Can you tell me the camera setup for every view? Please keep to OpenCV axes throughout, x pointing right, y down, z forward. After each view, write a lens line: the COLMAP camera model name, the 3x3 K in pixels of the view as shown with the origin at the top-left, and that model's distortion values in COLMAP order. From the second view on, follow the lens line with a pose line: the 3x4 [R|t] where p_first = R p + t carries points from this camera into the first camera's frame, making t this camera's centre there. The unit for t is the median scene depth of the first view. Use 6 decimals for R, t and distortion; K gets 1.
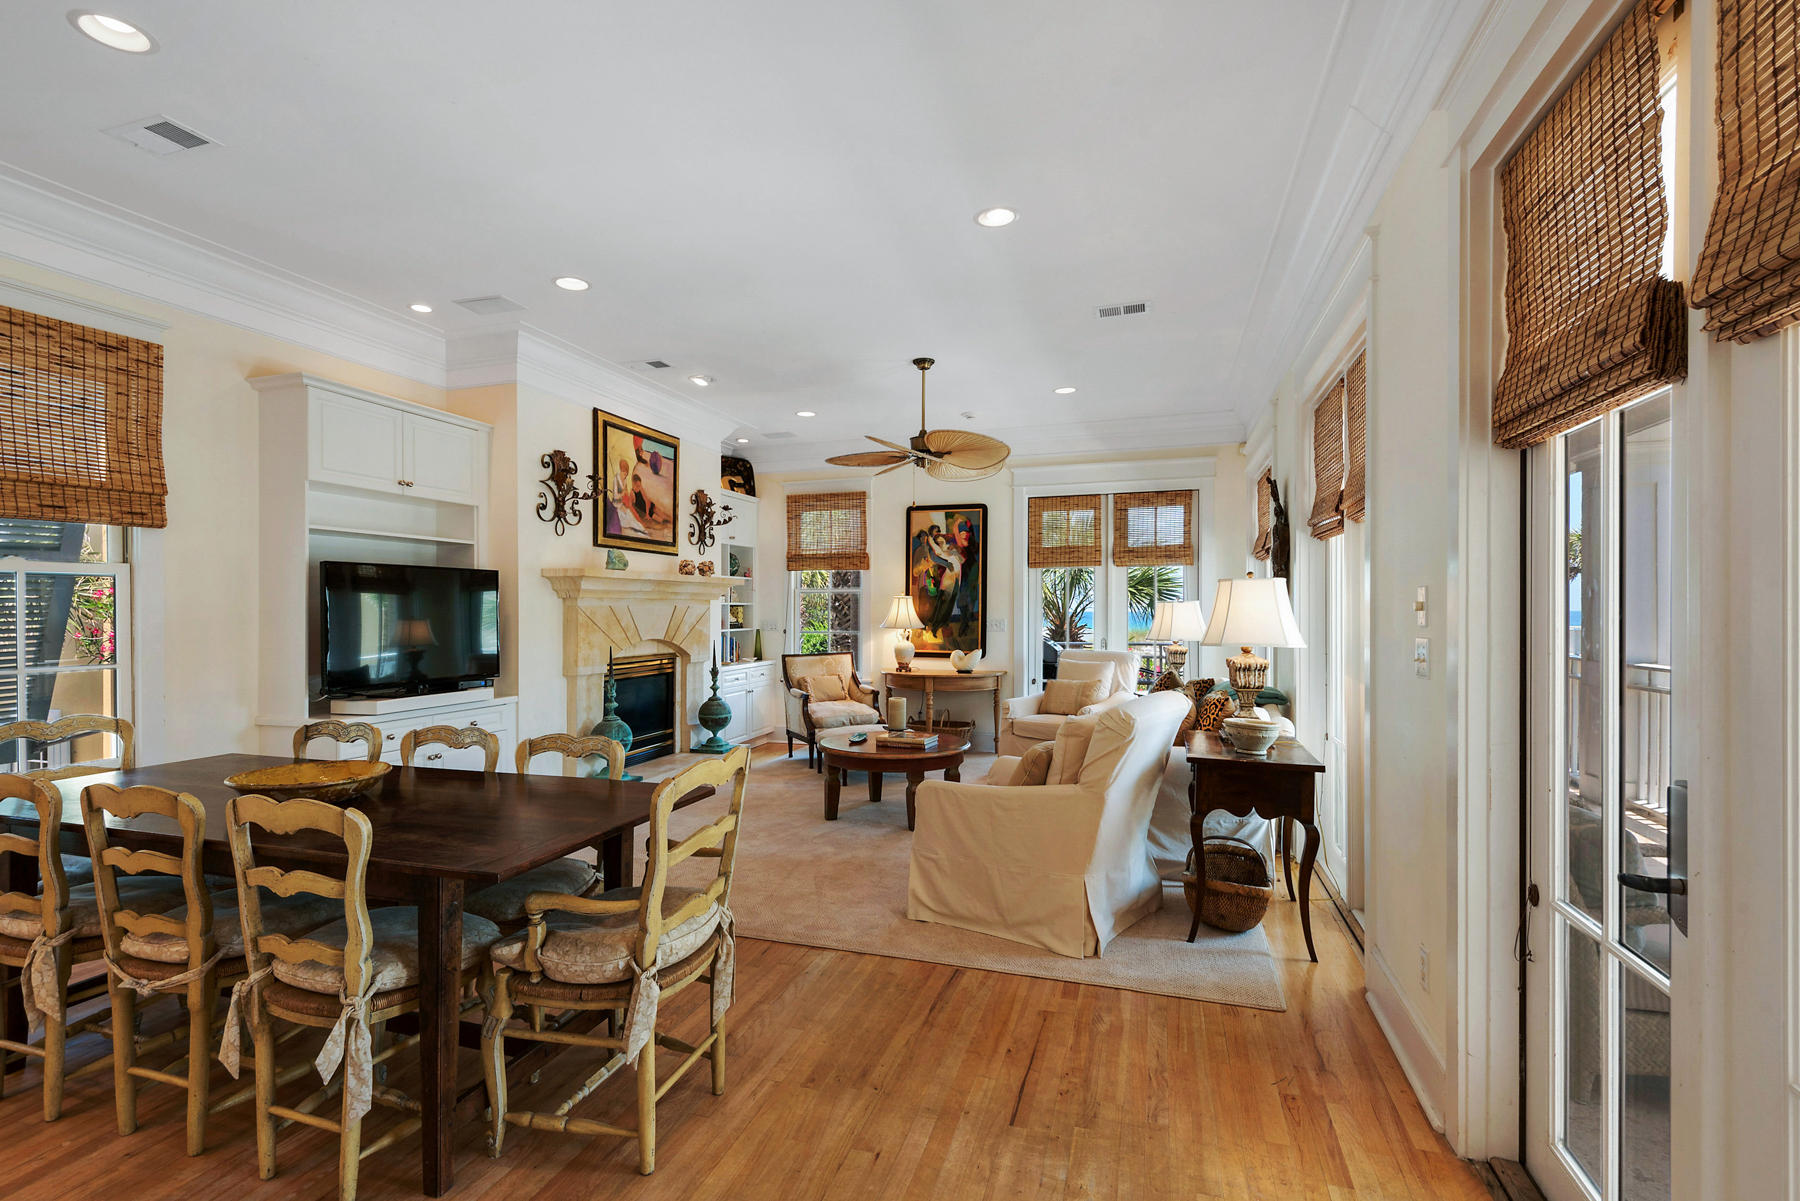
lens RADIAL K [[828.3, 0, 886.7], [0, 828.3, 604.3], [0, 0, 1]] dist [-0.018013, -0.000015]
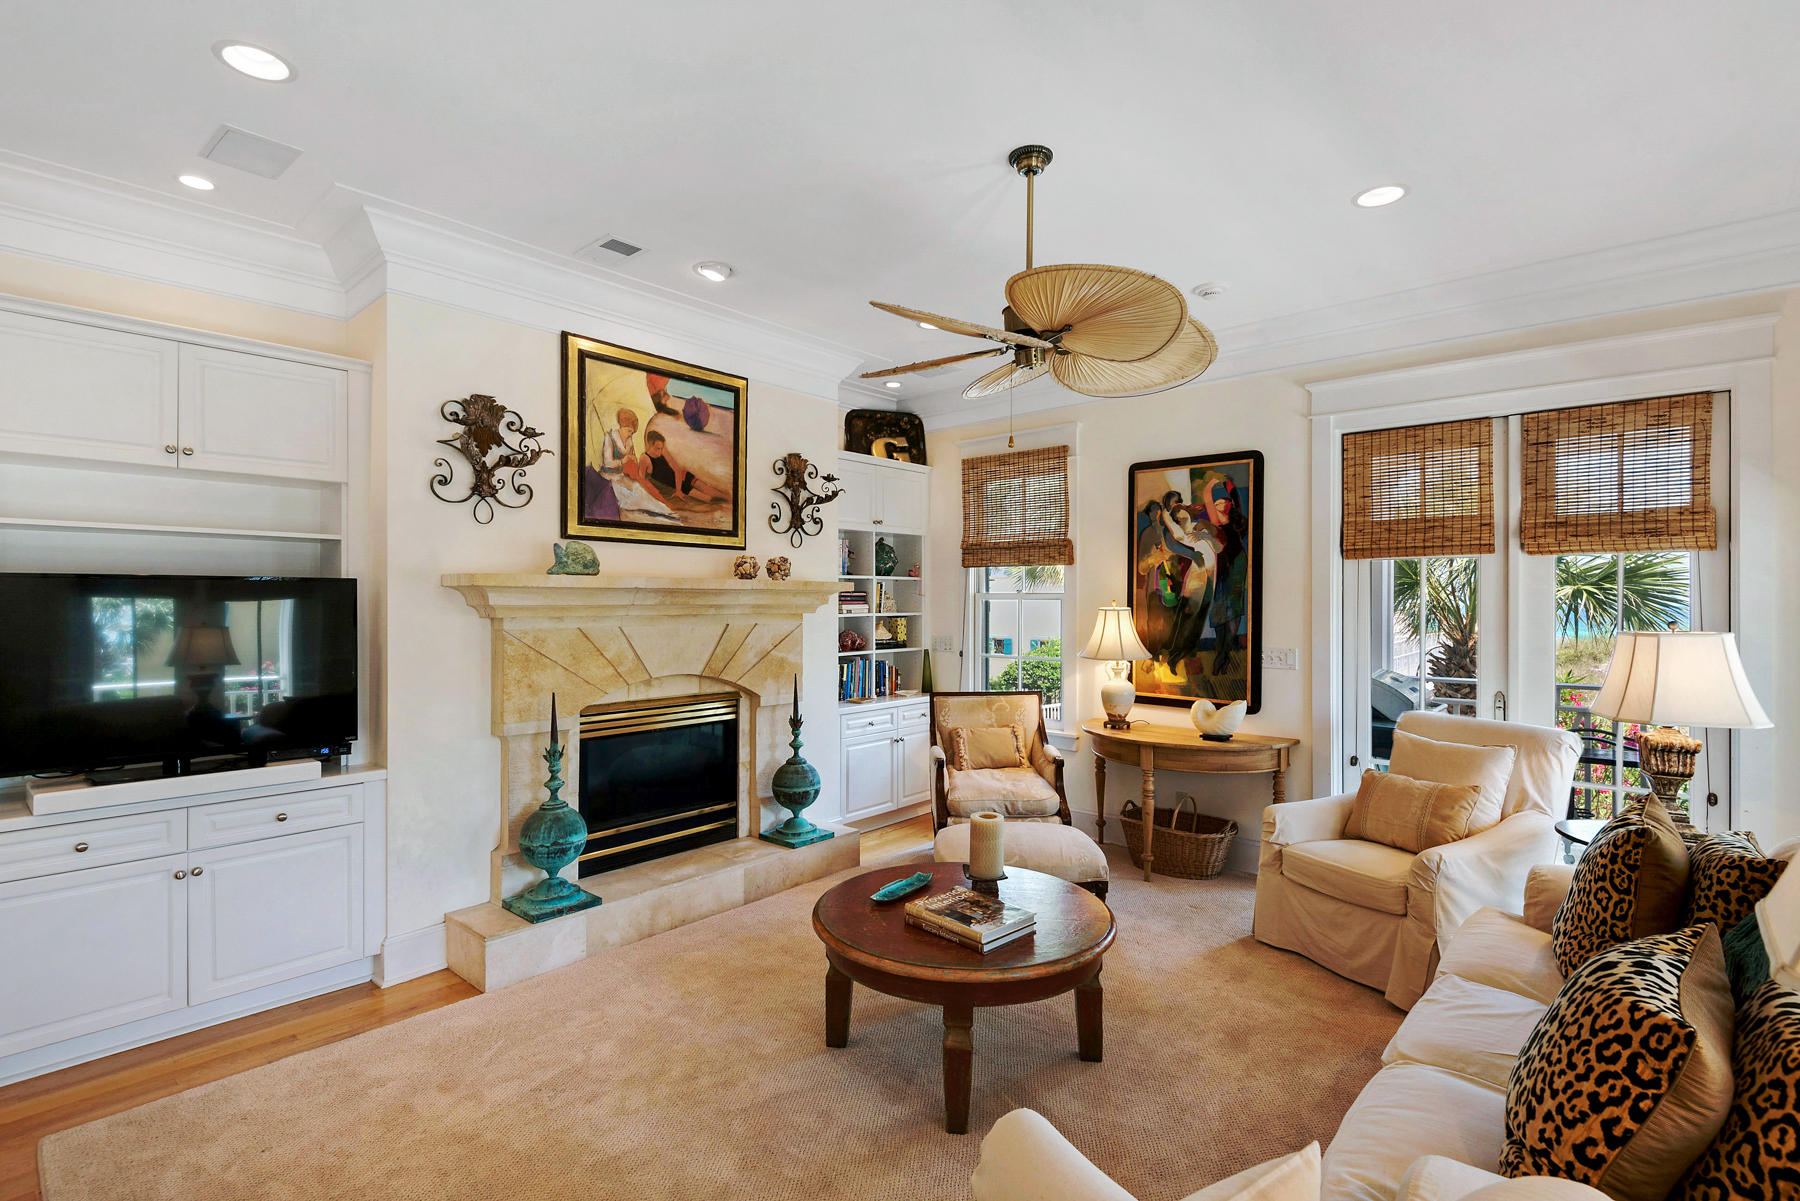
lens RADIAL K [[857.8, 0, 891.0], [0, 857.8, 591.4], [0, 0, 1]] dist [-0.002738, -0.004587]
pose [[0.917474, 0.000767, -0.397796, 0.128553], [-0.002938, 0.999984, -0.004848, -0.018956], [0.397786, 0.005616, 0.917461, 0.359633]]
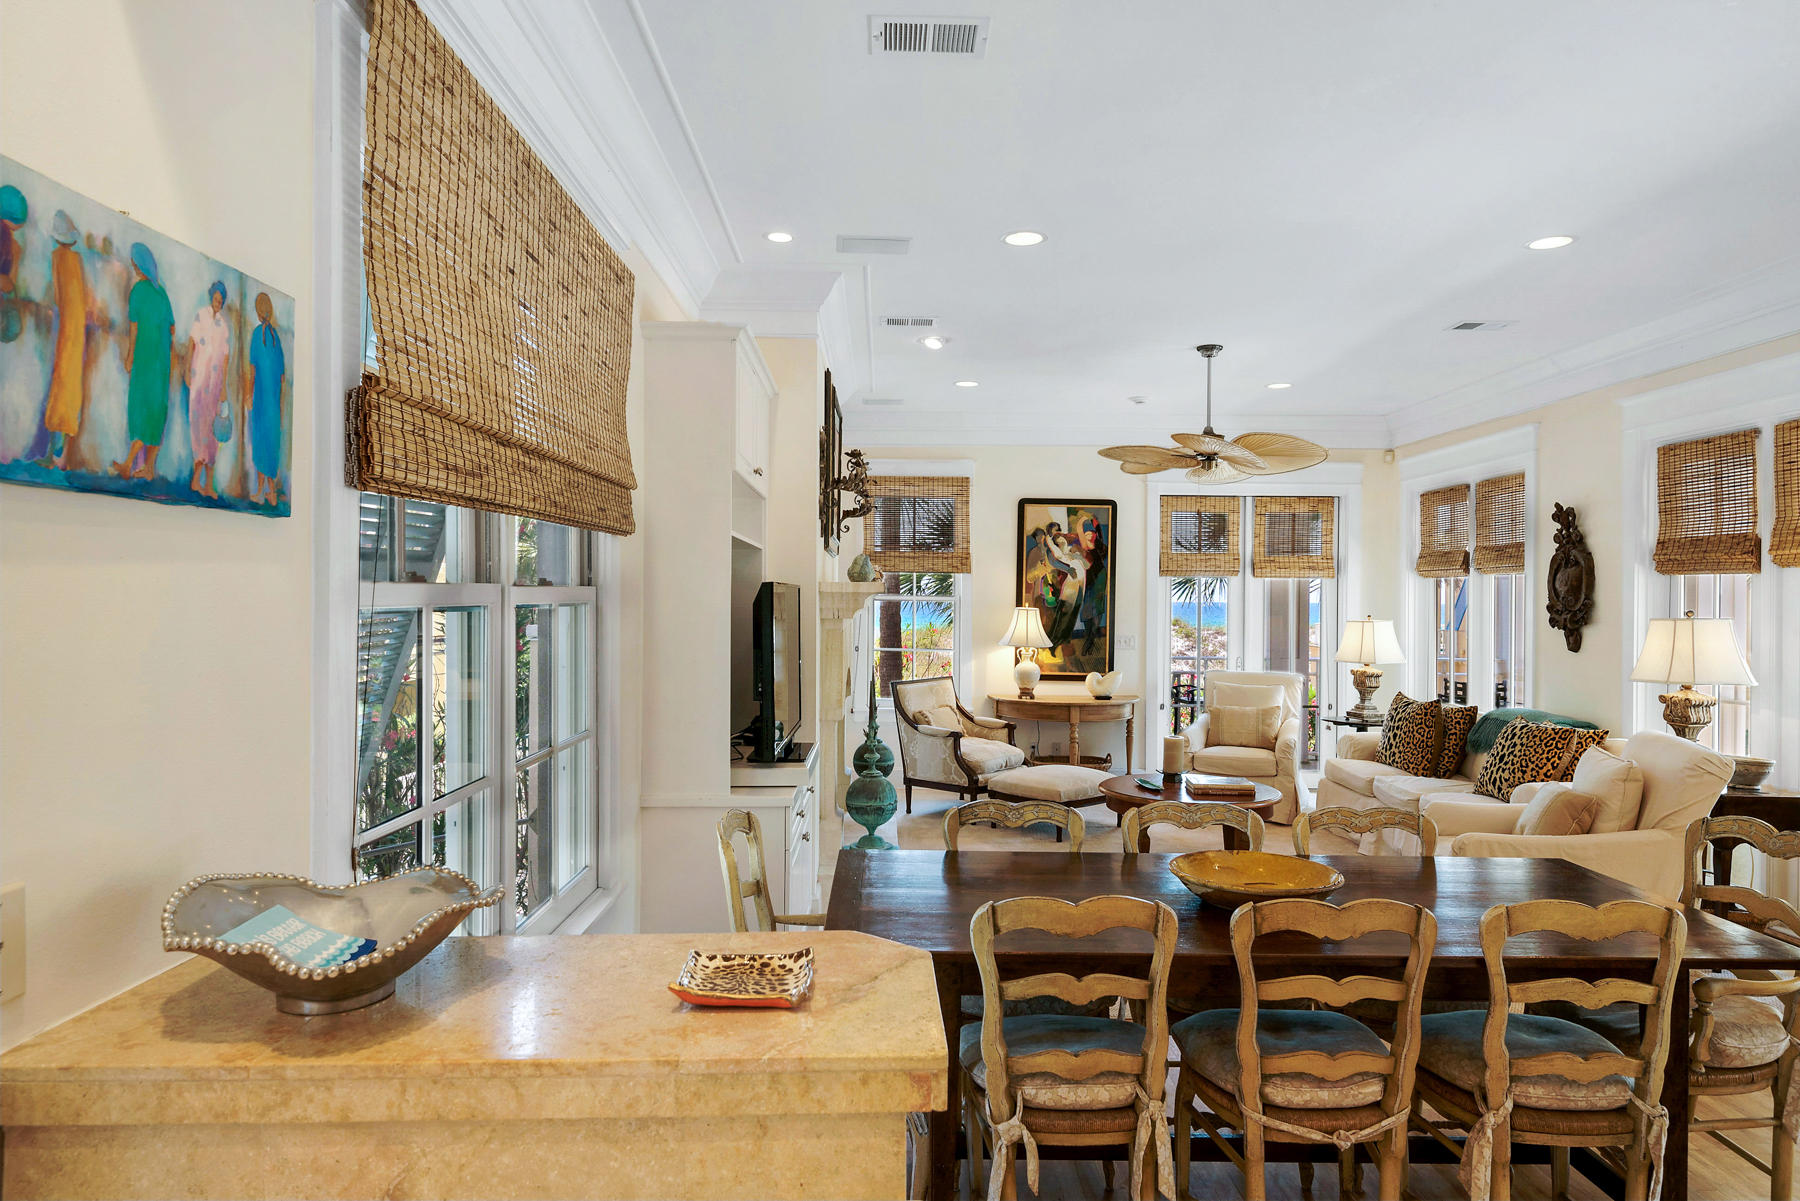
lens RADIAL K [[1070.9, 0, 916.6], [0, 1070.9, 602.7], [0, 0, 1]] dist [0.011965, 0.000784]
pose [[0.946057, 0.011342, 0.323802, -0.456535], [-0.014600, 0.999864, 0.007631, -0.022239], [-0.323672, -0.011947, 0.946094, 0.021558]]
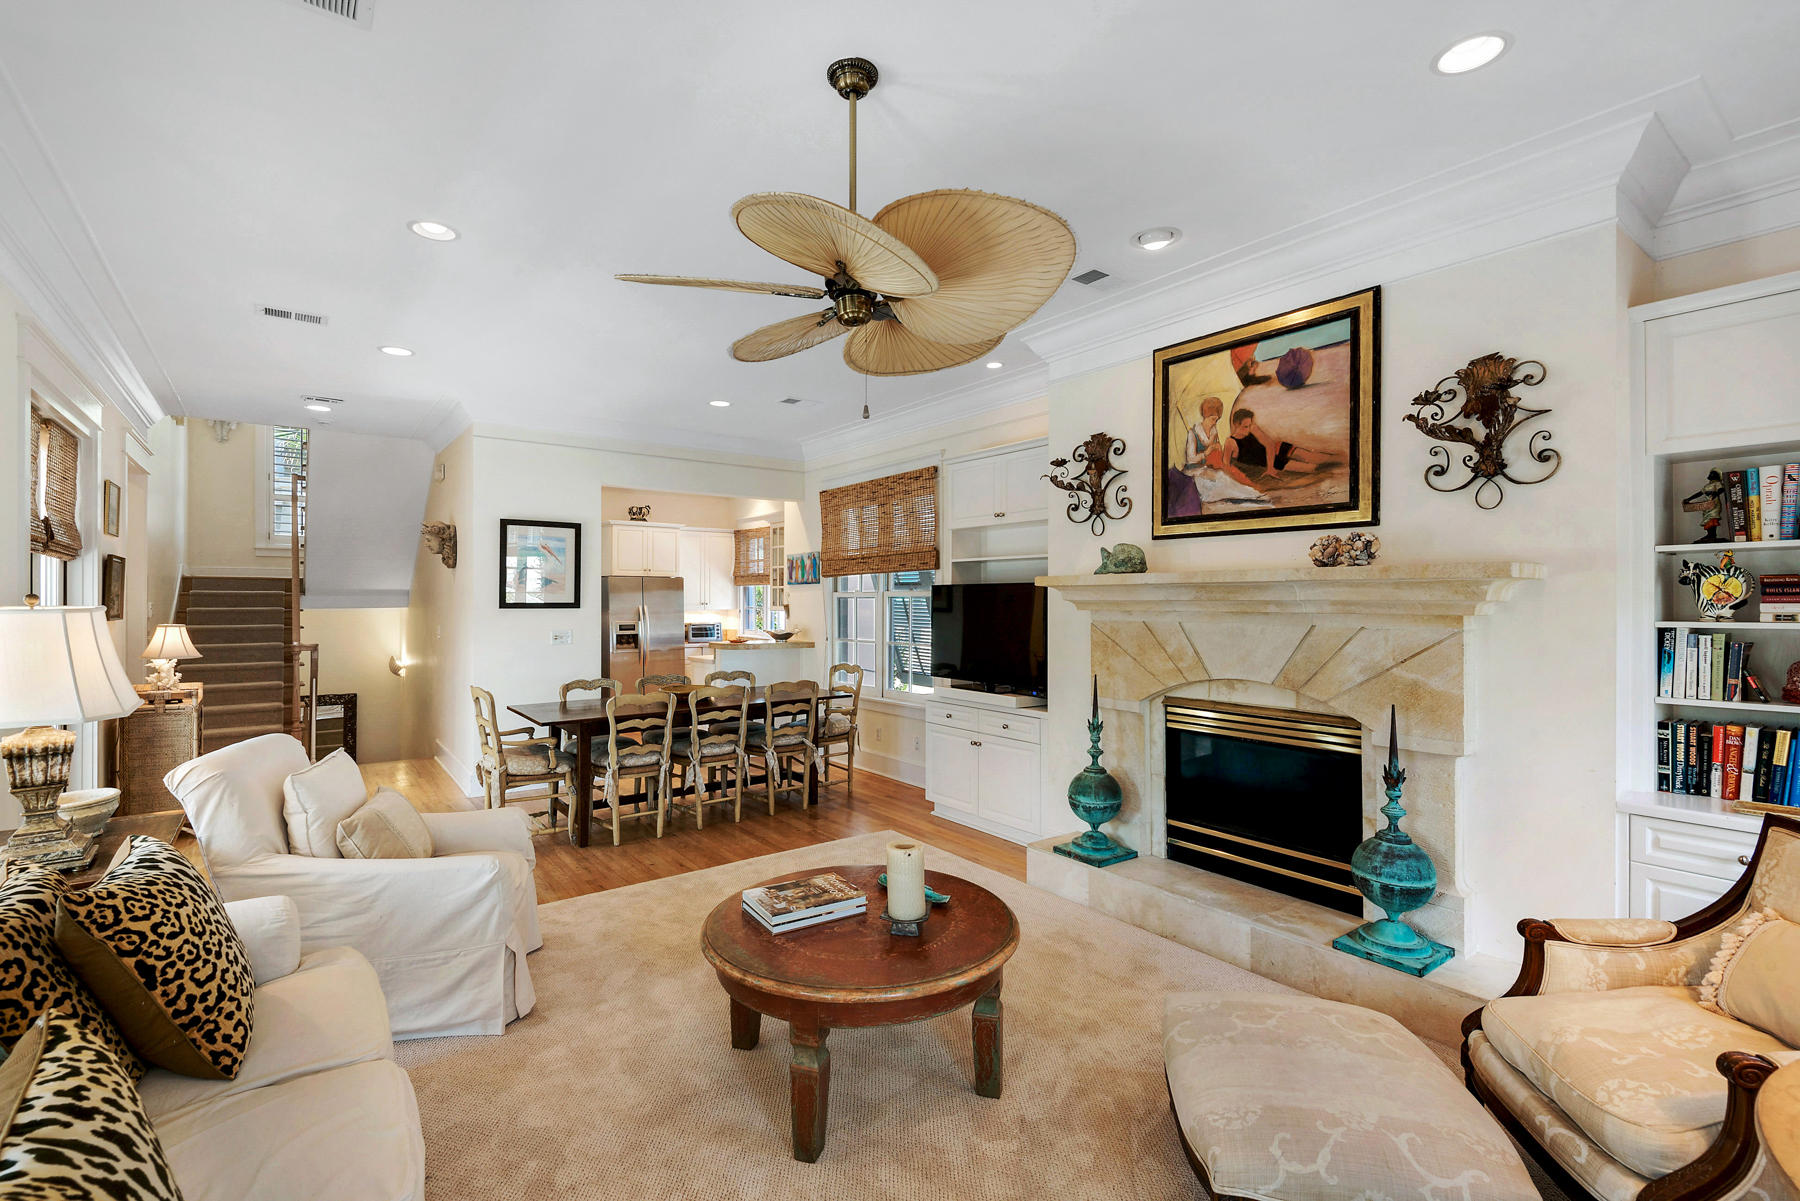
lens RADIAL K [[828.3, 0, 906.4], [0, 828.3, 595.2], [0, 0, 1]] dist [-0.018013, -0.000015]
pose [[-0.598301, 0.000625, -0.801271, 0.280322], [0.006211, 0.999973, -0.003858, -0.014965], [0.801247, -0.007285, -0.598289, 0.969031]]
